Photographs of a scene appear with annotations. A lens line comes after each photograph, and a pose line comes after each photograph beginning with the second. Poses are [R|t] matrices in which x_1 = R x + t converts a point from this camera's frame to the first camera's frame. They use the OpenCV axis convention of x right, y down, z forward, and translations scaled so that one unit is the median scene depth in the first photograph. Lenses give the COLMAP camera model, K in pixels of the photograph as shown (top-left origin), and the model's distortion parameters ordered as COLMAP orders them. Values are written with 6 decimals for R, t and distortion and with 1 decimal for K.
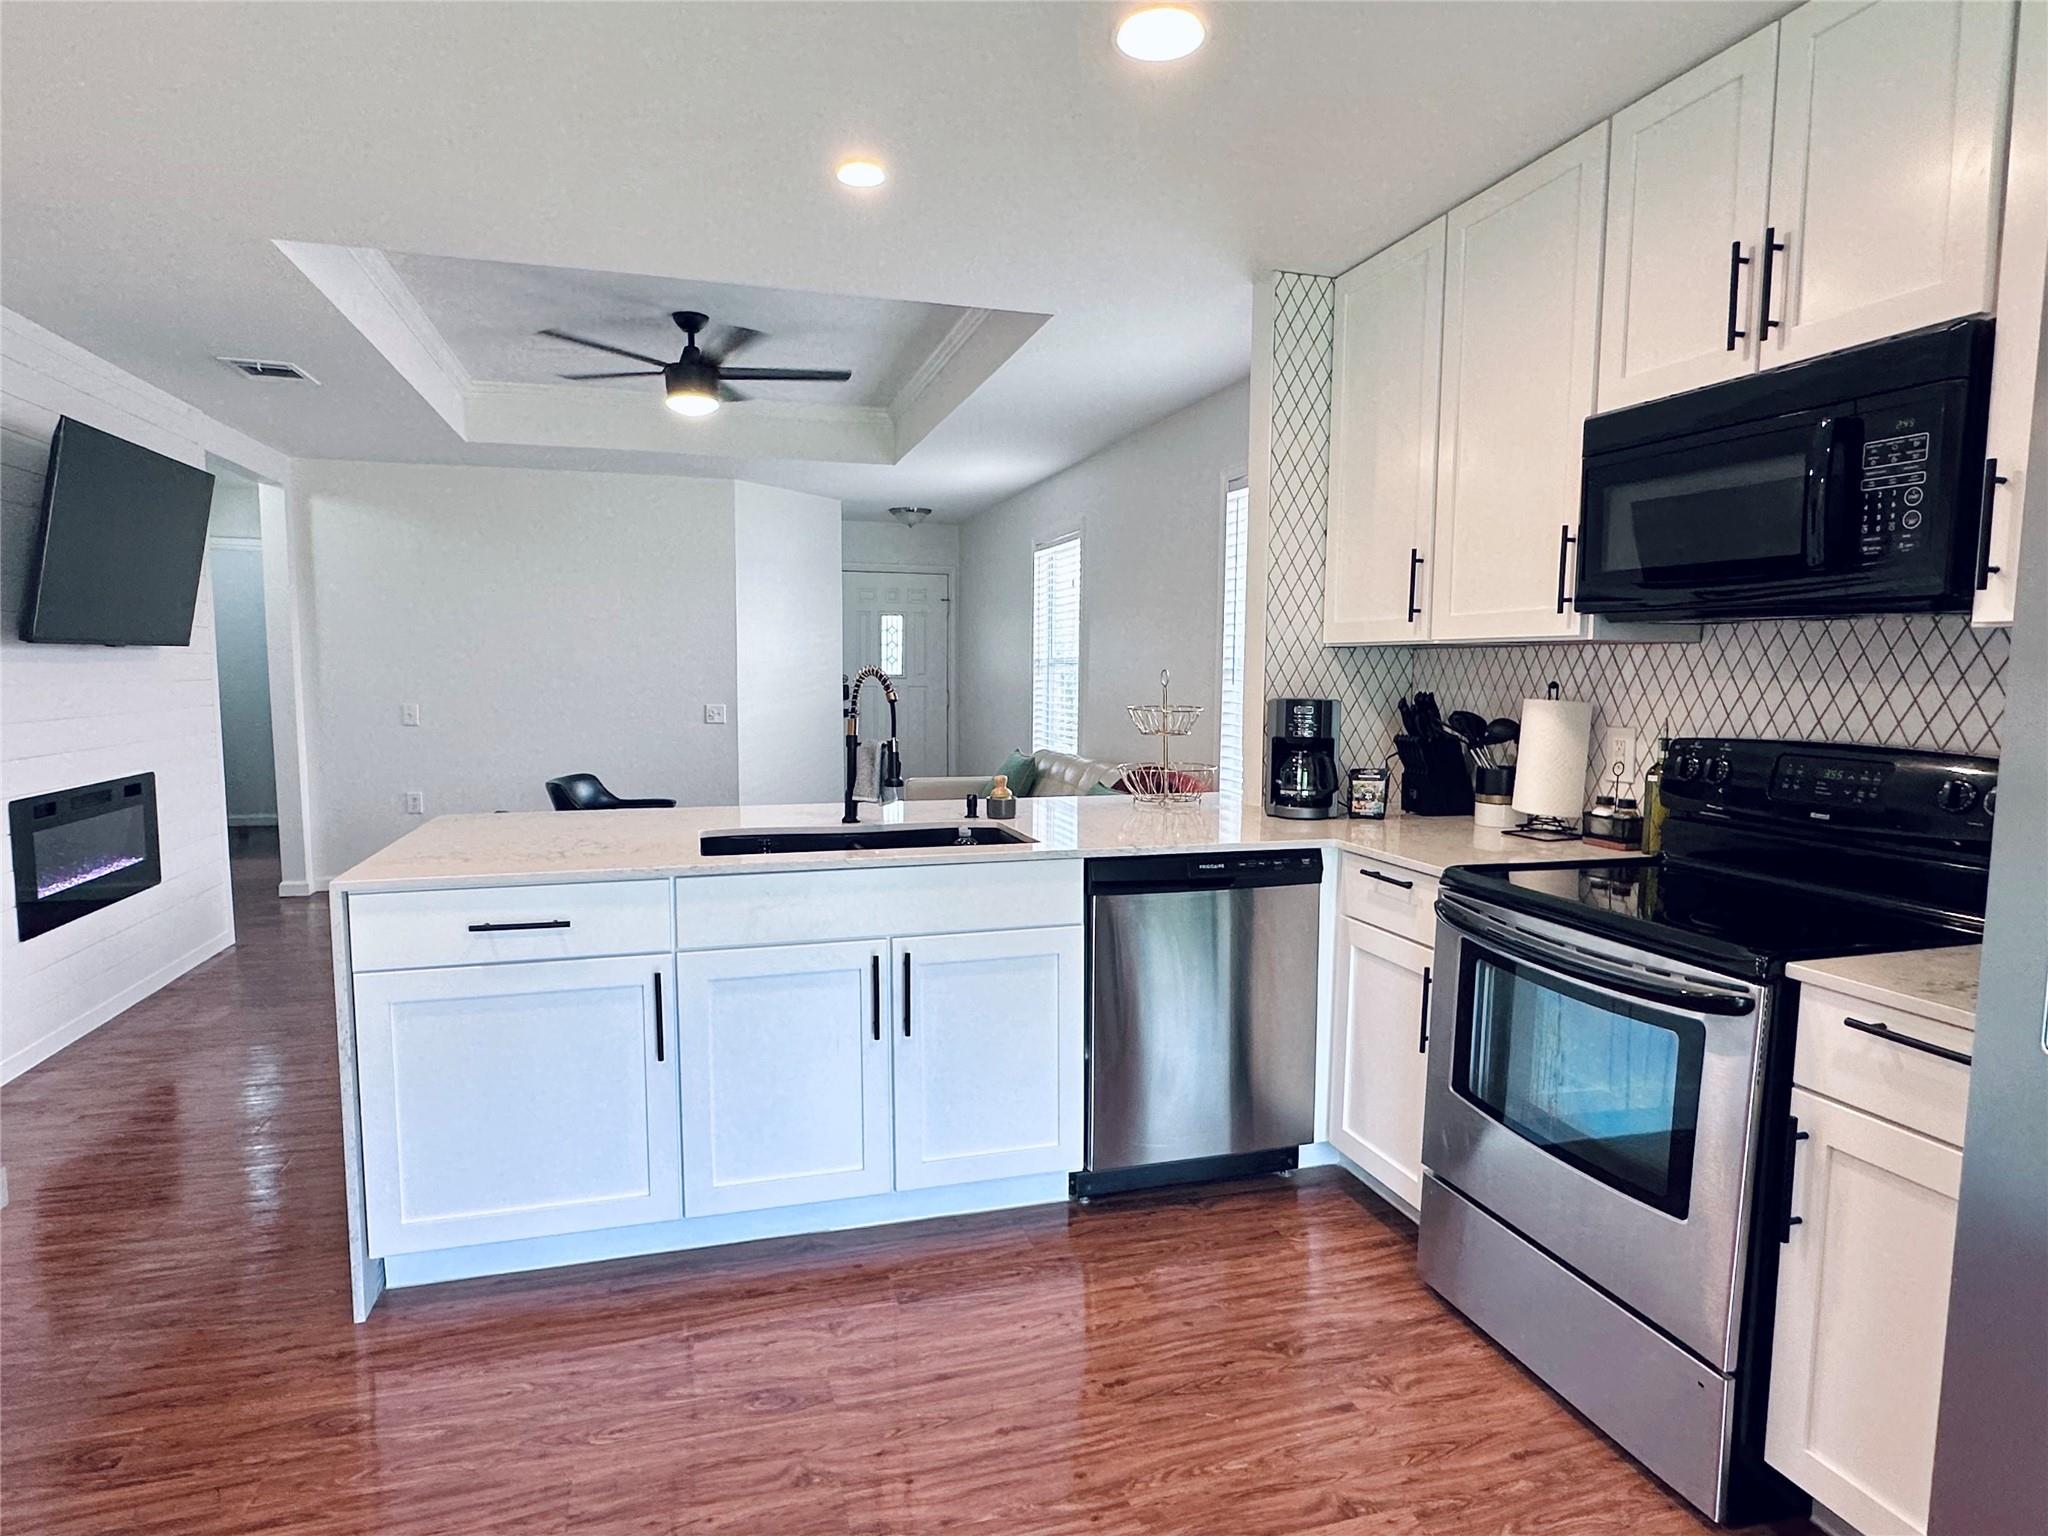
lens RADIAL K [[1159.4, 0, 1024.0], [0, 1159.4, 768.0], [0, 0, 1]] dist [0.002193, -0.000141]
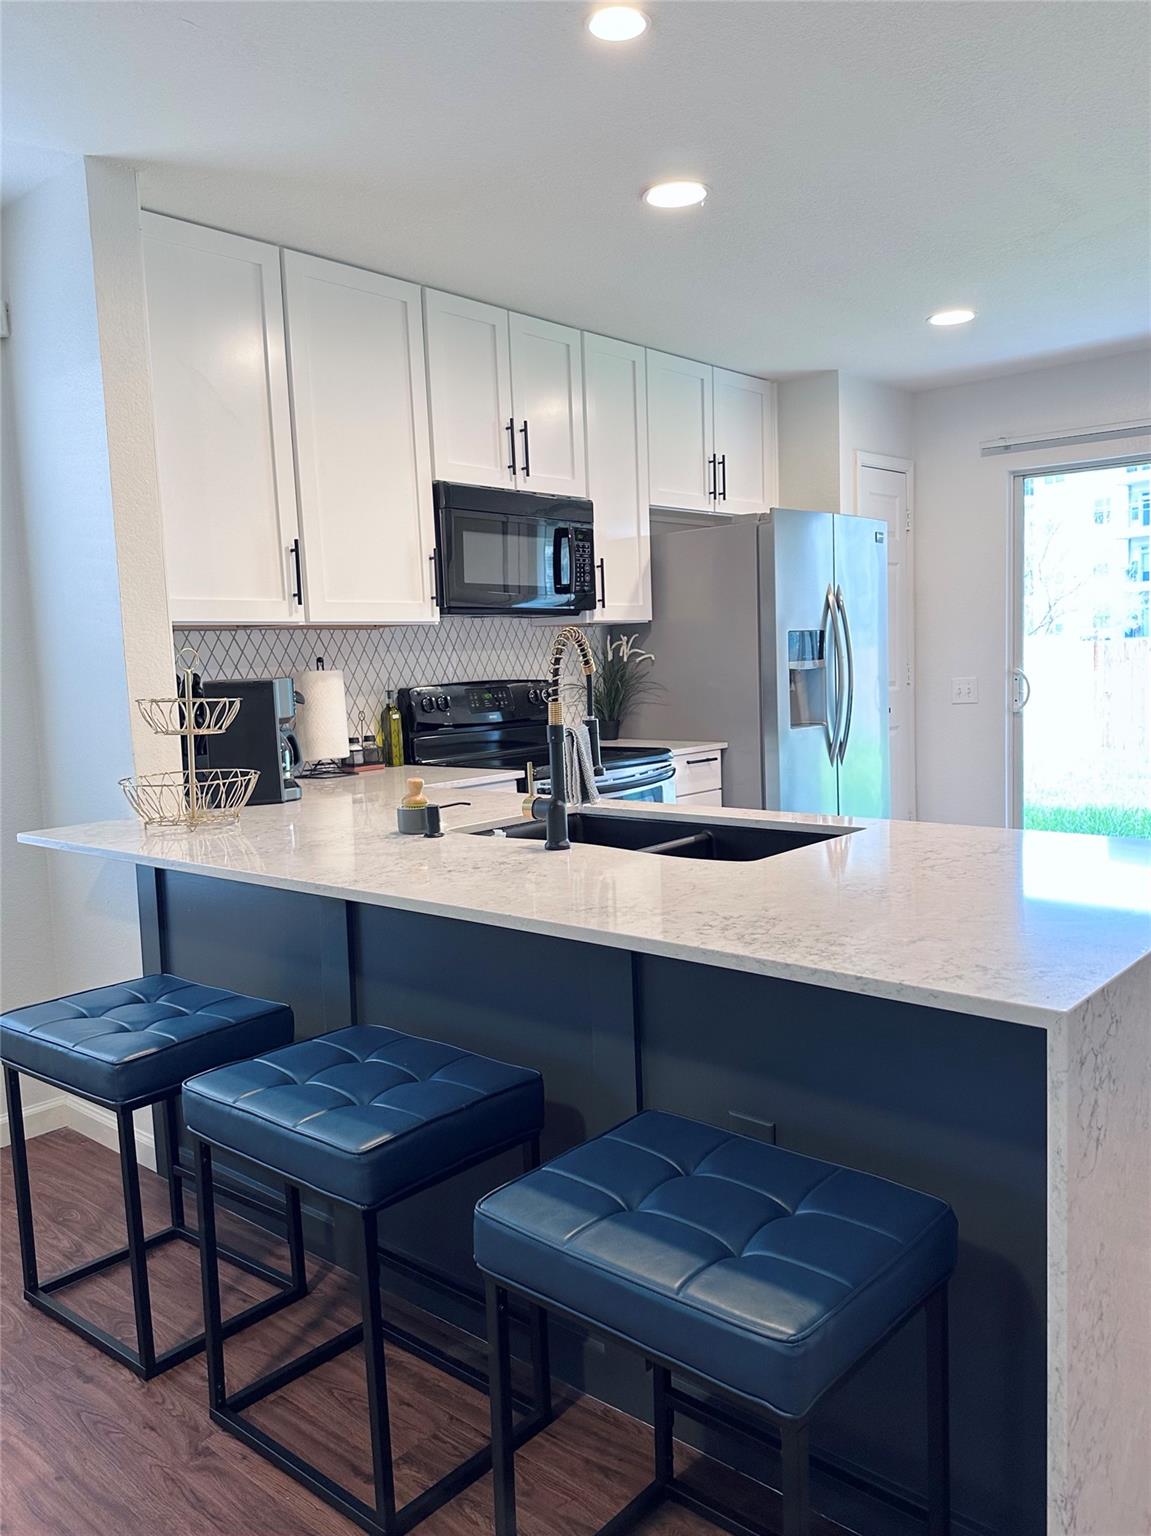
lens RADIAL K [[1190.7, 0, 575.2], [0, 1190.7, 774.1], [0, 0, 1]] dist [0.066179, -0.003542]
pose [[-0.535382, -0.070847, 0.841633, -1.074697], [0.107752, 0.982604, 0.151257, -0.150288], [-0.837708, 0.171668, -0.518435, 1.889497]]
